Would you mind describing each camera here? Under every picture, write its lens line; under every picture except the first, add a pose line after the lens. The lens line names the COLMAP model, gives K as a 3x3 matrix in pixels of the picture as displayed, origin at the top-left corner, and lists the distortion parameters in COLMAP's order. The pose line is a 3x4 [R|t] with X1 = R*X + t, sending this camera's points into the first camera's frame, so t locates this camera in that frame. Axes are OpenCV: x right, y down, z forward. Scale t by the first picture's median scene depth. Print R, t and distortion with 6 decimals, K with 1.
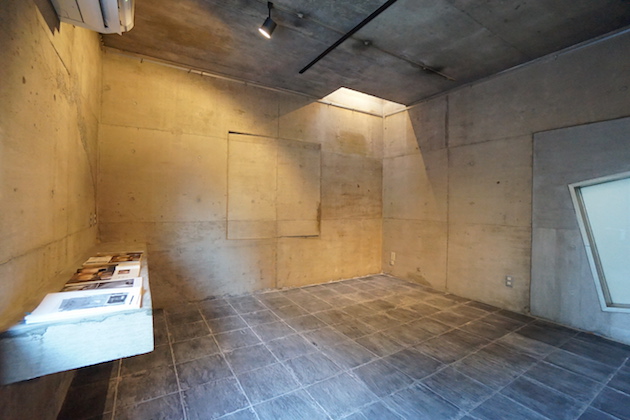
lens RADIAL K [[281.0, 0, 316.0], [0, 281.0, 204.9], [0, 0, 1]] dist [-0.055735, 0.011314]
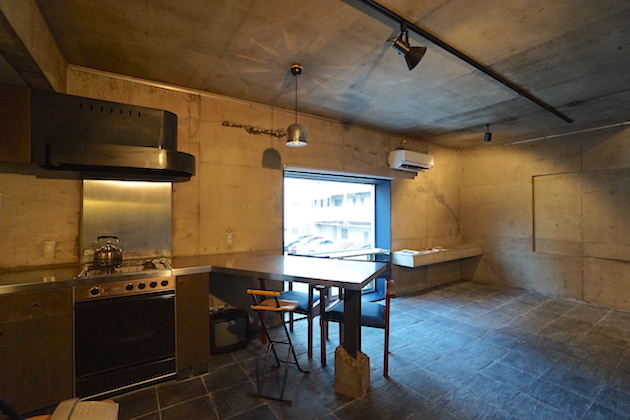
lens RADIAL K [[280.1, 0, 315.0], [0, 280.1, 210.0], [0, 0, 1]] dist [-0.058349, 0.019403]
pose [[0.028031, -0.021888, -0.999367, 1.144653], [-0.001245, 0.999759, -0.021931, -0.062482], [0.999606, 0.001859, 0.027997, -0.174603]]
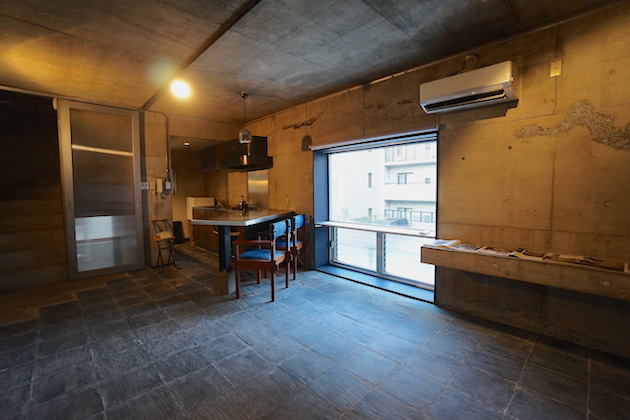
lens RADIAL K [[280.1, 0, 315.0], [0, 280.1, 210.0], [0, 0, 1]] dist [-0.058349, 0.019403]
pose [[-0.977730, 0.016597, -0.209210, 0.310278], [0.000544, 0.997065, 0.076559, -0.054379], [0.209866, 0.074741, -0.974869, 1.135579]]
